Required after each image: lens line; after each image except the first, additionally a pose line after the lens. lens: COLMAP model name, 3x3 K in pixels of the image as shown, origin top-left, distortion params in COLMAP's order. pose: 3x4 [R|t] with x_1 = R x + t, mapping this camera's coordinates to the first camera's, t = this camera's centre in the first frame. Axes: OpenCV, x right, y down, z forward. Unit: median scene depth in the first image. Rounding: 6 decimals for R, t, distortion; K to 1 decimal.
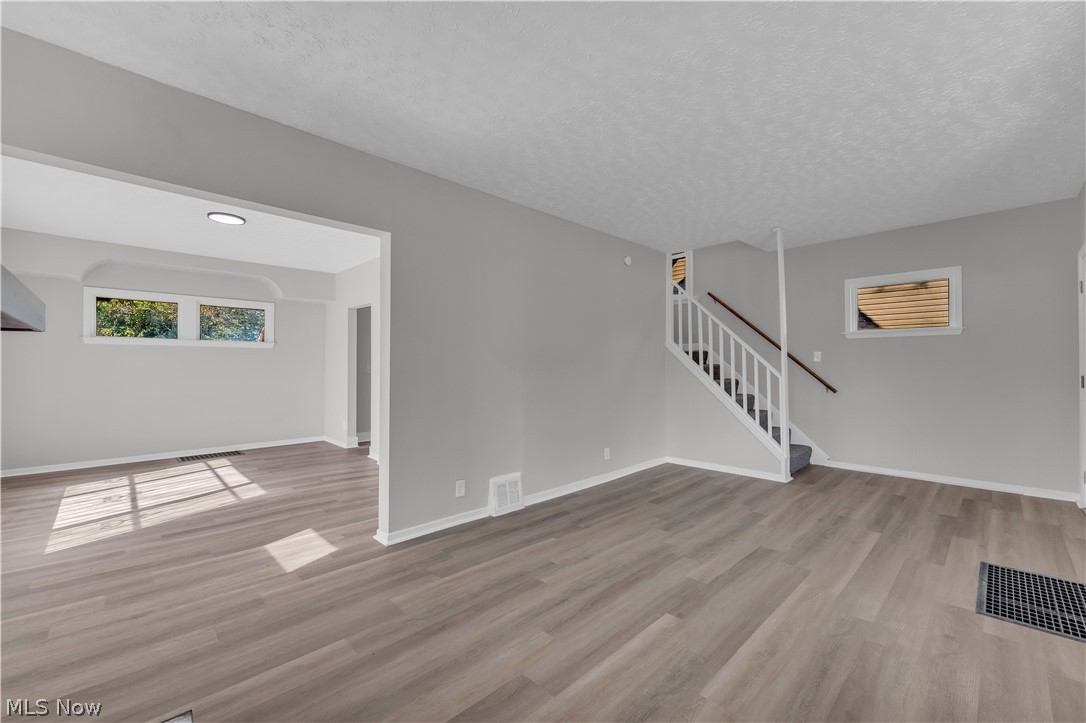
lens RADIAL K [[442.4, 0, 538.4], [0, 442.4, 361.5], [0, 0, 1]] dist [-0.002394, -0.001117]
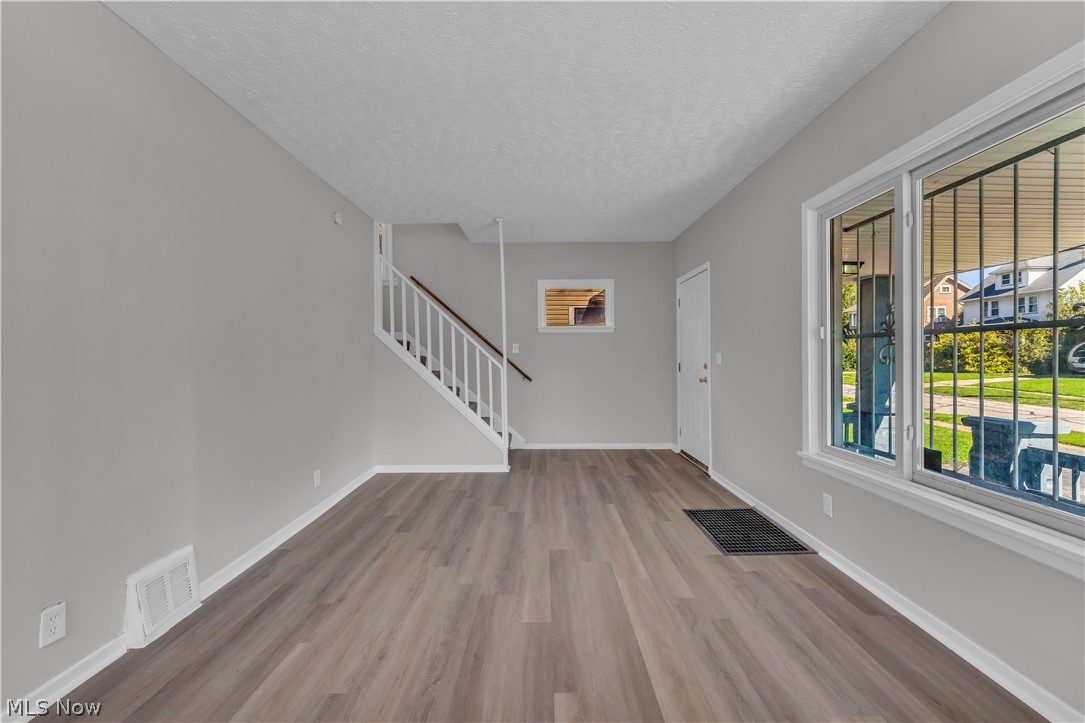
lens RADIAL K [[442.0, 0, 543.1], [0, 442.0, 359.2], [0, 0, 1]] dist [-0.002394, -0.001117]
pose [[0.688656, -0.004856, 0.725072, -0.154354], [-0.003513, 0.999943, 0.010034, 0.005852], [-0.725080, -0.009457, 0.688600, 0.320004]]
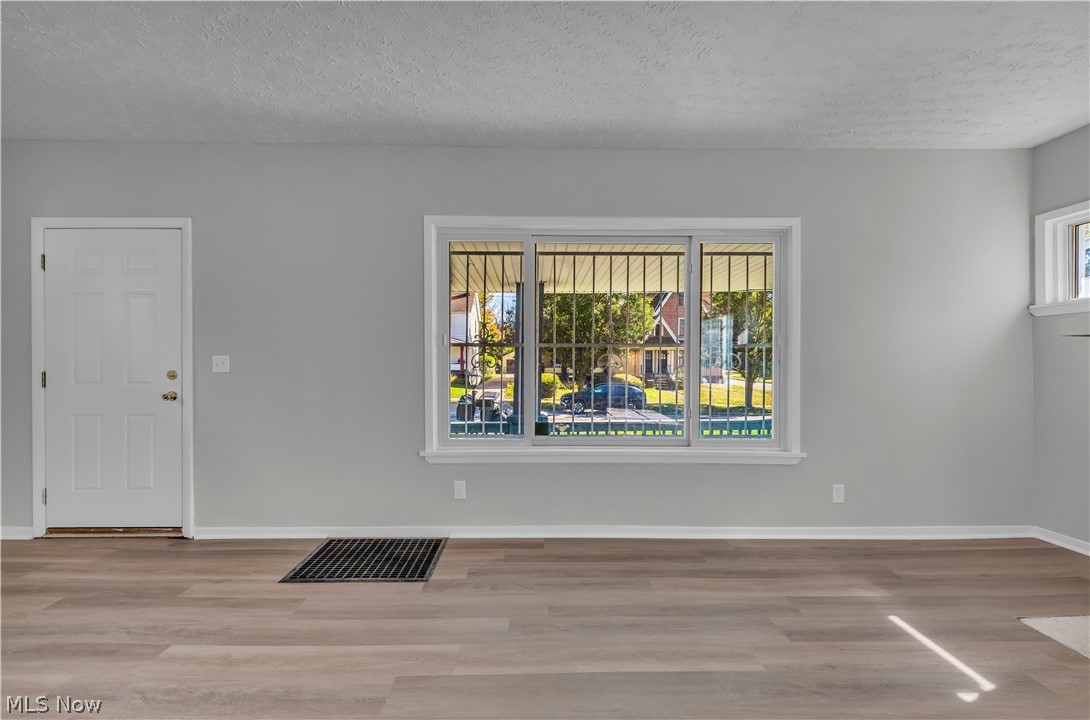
lens RADIAL K [[435.2, 0, 536.1], [0, 435.2, 359.5], [0, 0, 1]] dist [-0.003695, -0.000537]
pose [[-0.736920, 0.005705, 0.675956, 0.031478], [-0.006369, 0.999861, -0.015382, 0.016518], [-0.675950, -0.015640, -0.736781, 1.001018]]
